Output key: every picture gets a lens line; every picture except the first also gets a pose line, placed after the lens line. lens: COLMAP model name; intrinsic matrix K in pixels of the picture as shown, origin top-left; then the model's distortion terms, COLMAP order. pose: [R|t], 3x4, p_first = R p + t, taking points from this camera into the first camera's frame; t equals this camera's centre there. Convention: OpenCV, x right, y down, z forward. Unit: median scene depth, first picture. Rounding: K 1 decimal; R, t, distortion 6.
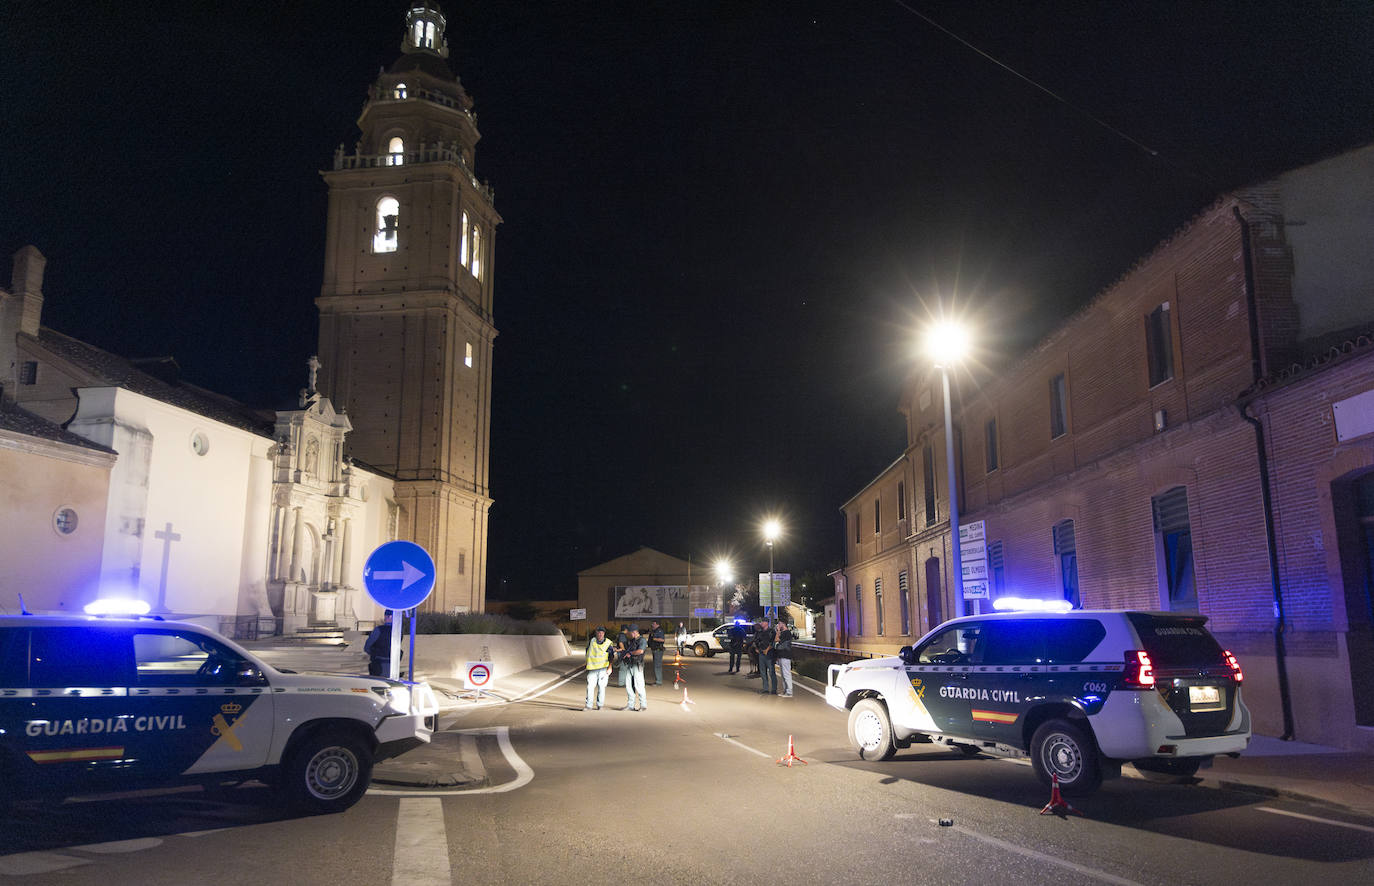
lens RADIAL K [[989.0, 0, 685.8], [0, 989.0, 442.1], [0, 0, 1]] dist [-0.001388, 0.000003]
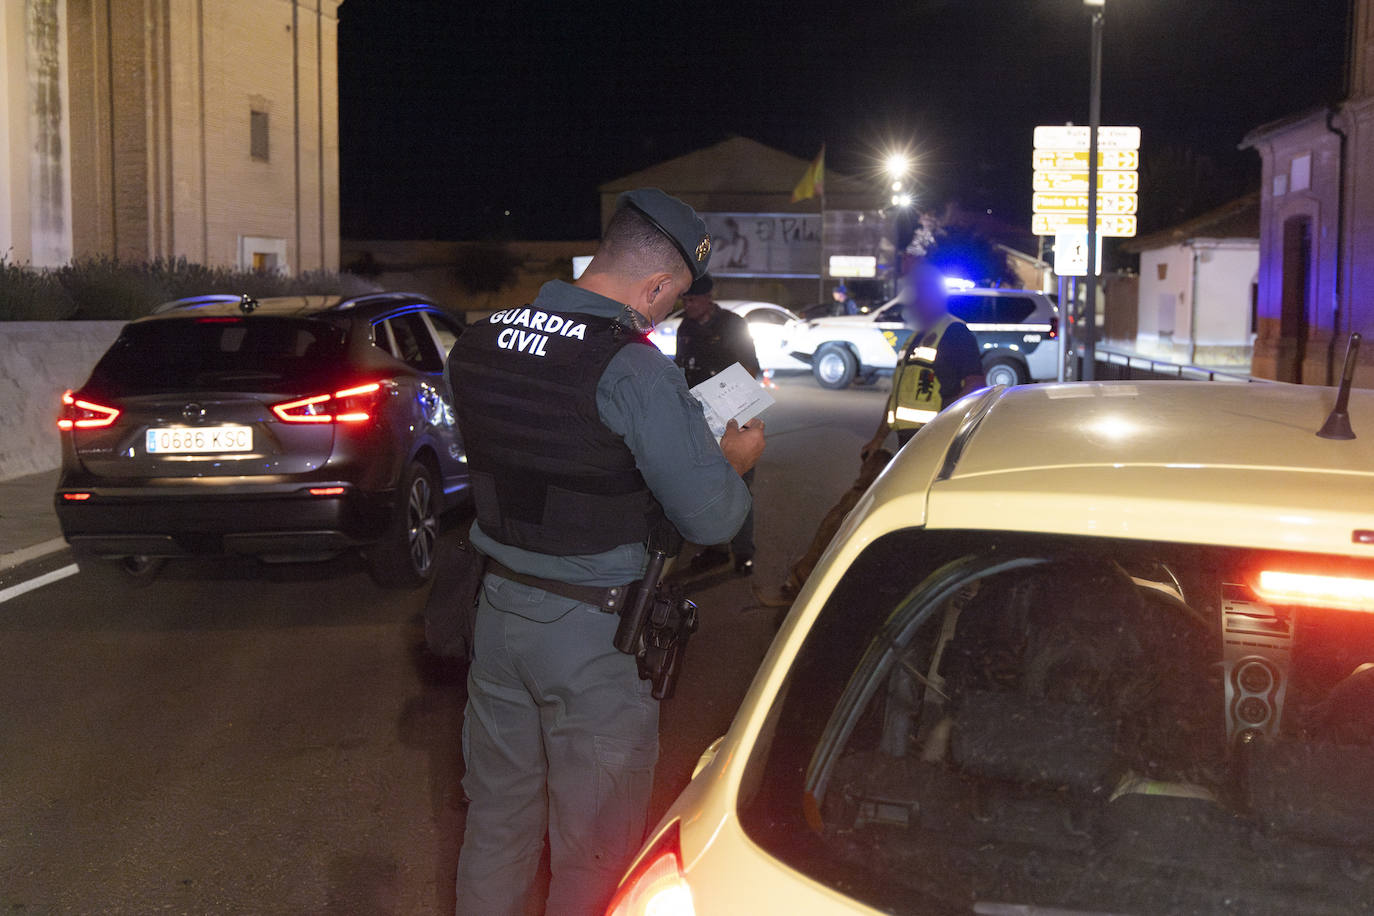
lens RADIAL K [[1930.3, 0, 686.9], [0, 1930.3, 459.3], [0, 0, 1]] dist [0.018992, 0.000000]
pose [[0.997617, 0.022583, -0.065202, 0.004429], [-0.004422, 0.963909, 0.266196, 0.035201], [0.068860, -0.265274, 0.961711, 0.189783]]
